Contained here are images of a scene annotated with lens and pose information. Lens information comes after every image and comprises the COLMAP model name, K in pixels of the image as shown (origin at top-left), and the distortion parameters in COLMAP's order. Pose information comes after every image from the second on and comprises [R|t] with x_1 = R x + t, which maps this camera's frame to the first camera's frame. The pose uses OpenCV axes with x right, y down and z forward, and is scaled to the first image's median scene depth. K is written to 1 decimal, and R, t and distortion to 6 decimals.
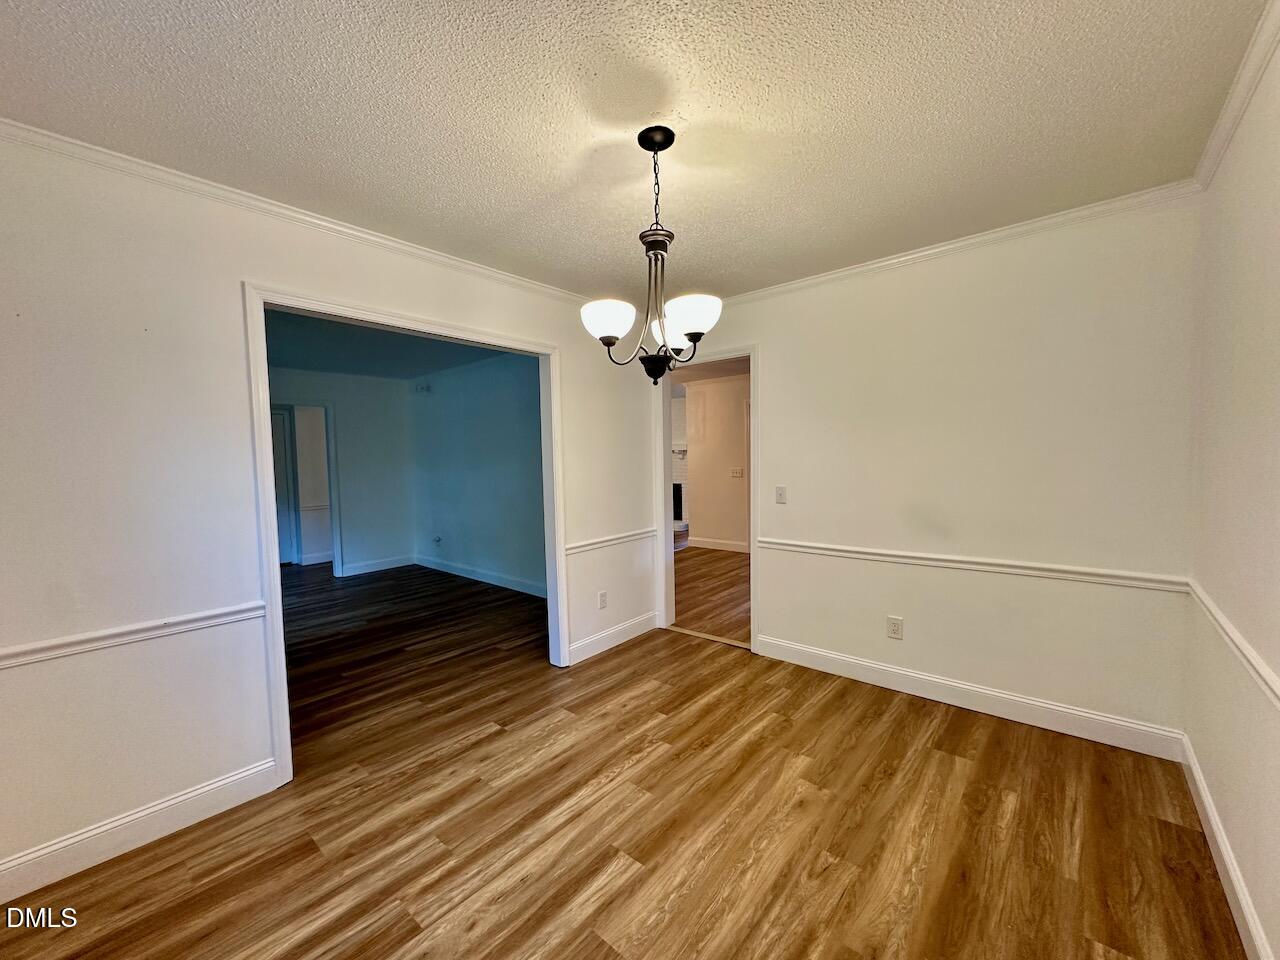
lens RADIAL K [[509.3, 0, 633.8], [0, 509.3, 480.9], [0, 0, 1]] dist [-0.004979, 0.000348]
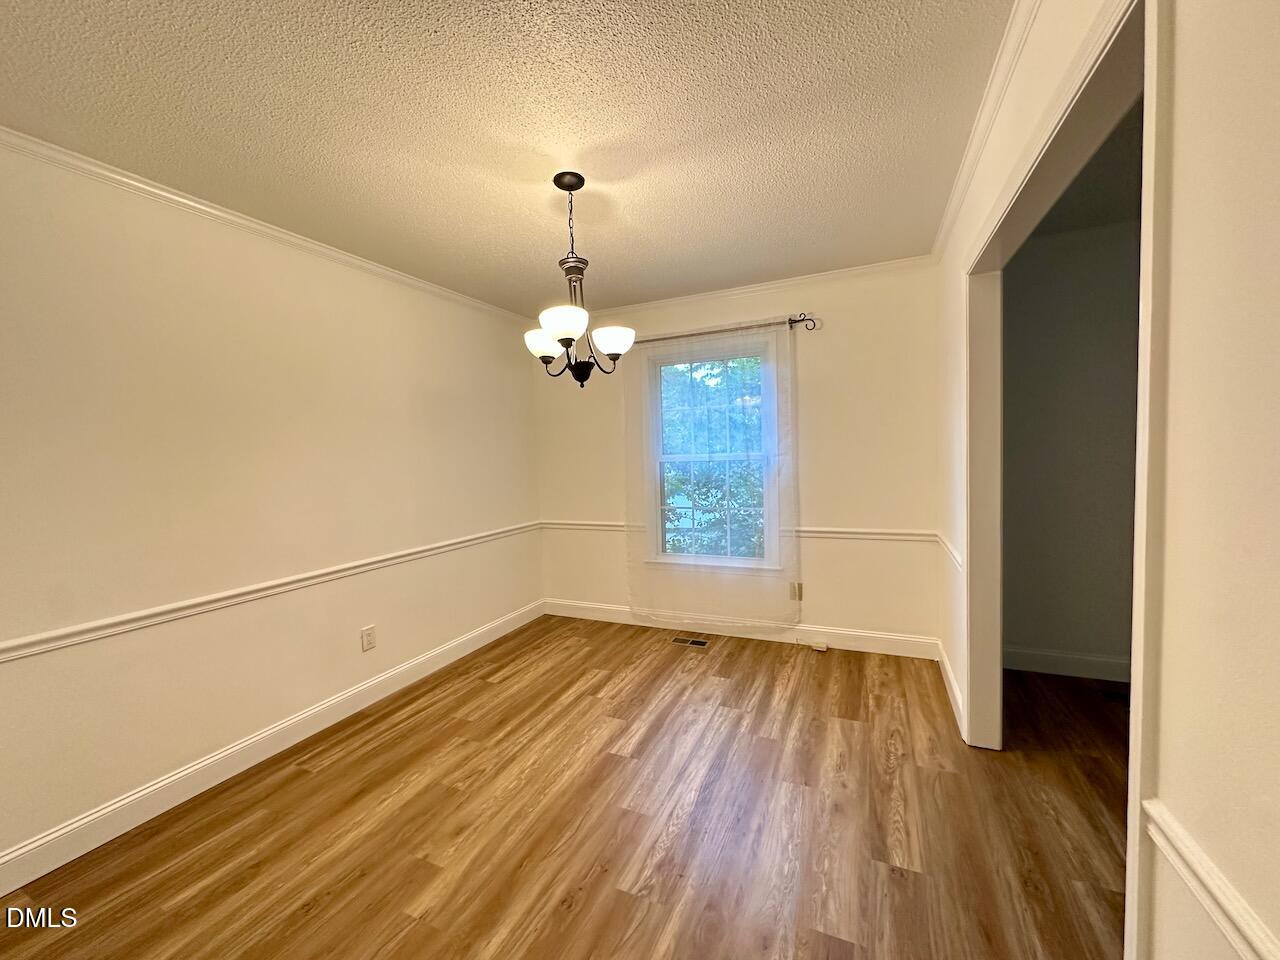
lens RADIAL K [[509.3, 0, 637.8], [0, 509.3, 478.3], [0, 0, 1]] dist [-0.004979, 0.000348]
pose [[-0.955317, 0.068086, -0.287634, 0.235976], [0.041437, 0.994348, 0.097746, -0.076765], [0.292663, 0.081460, -0.952739, 1.874719]]
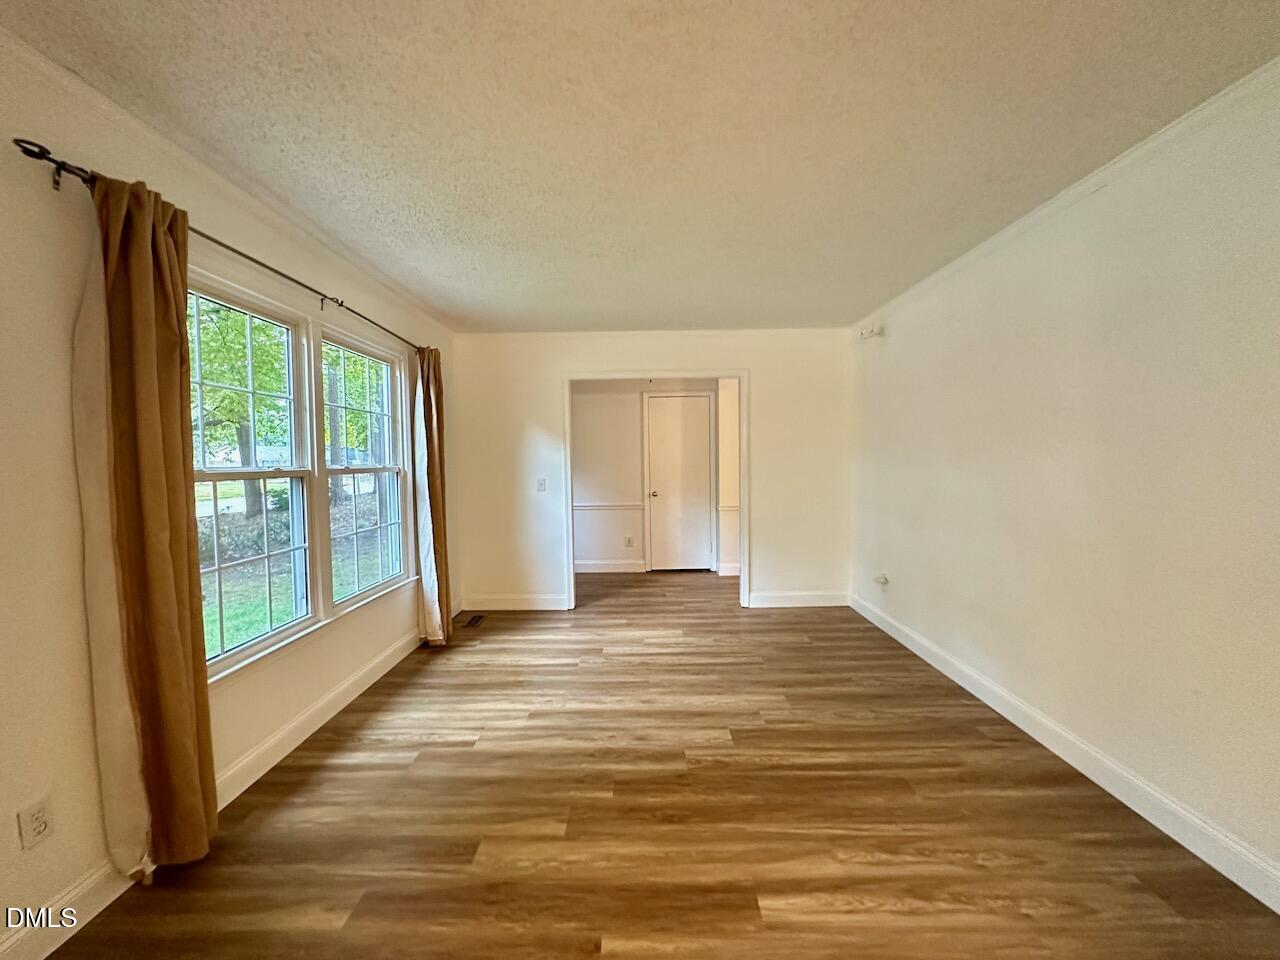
lens RADIAL K [[509.3, 0, 638.5], [0, 509.3, 475.2], [0, 0, 1]] dist [-0.004979, 0.000348]
pose [[0.656280, 0.046273, -0.753097, -0.322634], [-0.044332, 0.998758, 0.022734, -0.031985], [0.753214, 0.018467, 0.657517, 0.956604]]
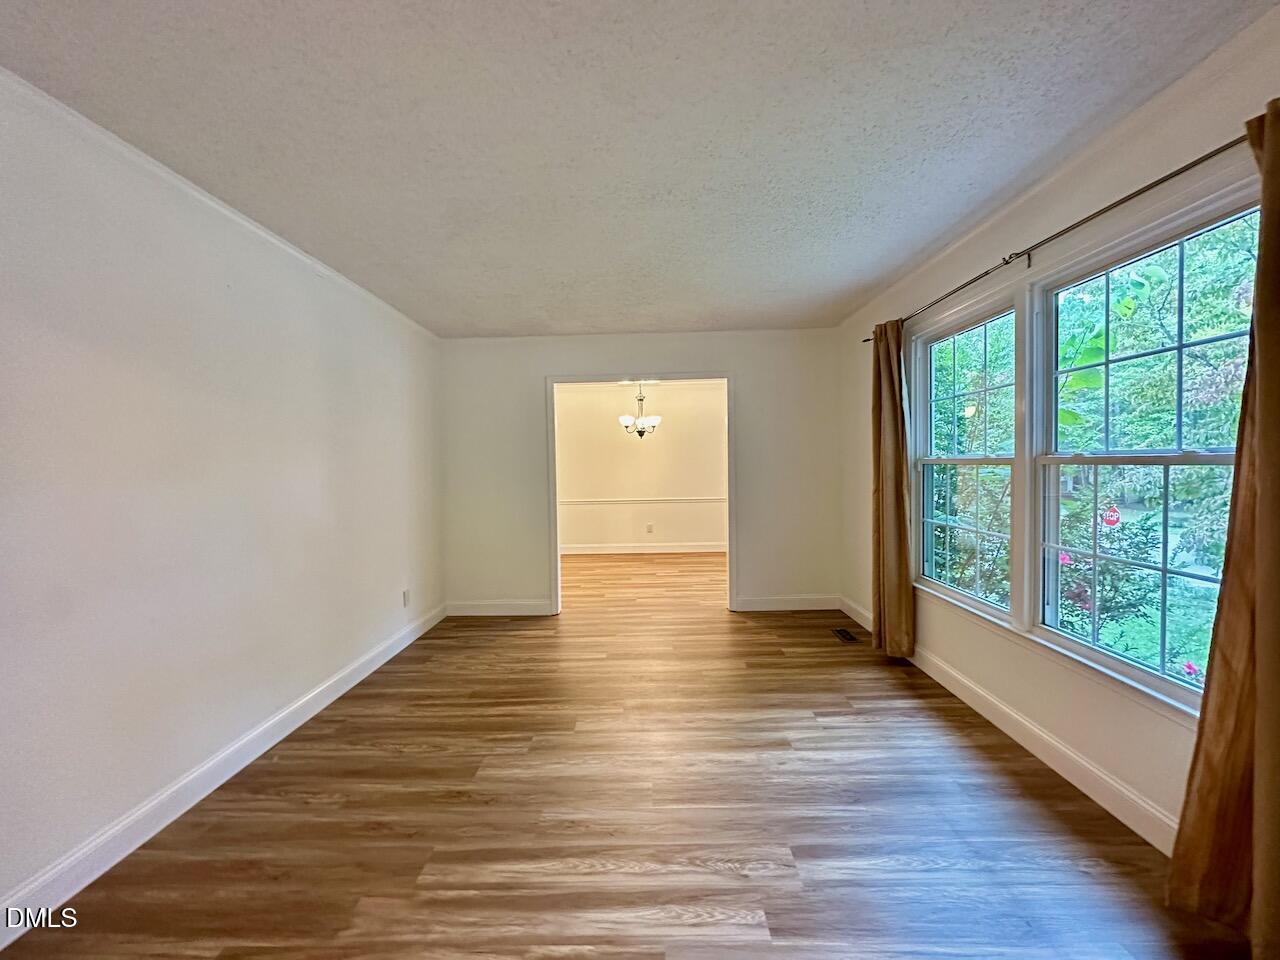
lens RADIAL K [[509.3, 0, 640.6], [0, 509.3, 479.3], [0, 0, 1]] dist [-0.004979, 0.000348]
pose [[-0.648393, 0.017227, 0.761111, -1.795744], [0.075102, 0.996315, 0.041429, -0.041796], [-0.757592, 0.084023, -0.647298, 2.269358]]
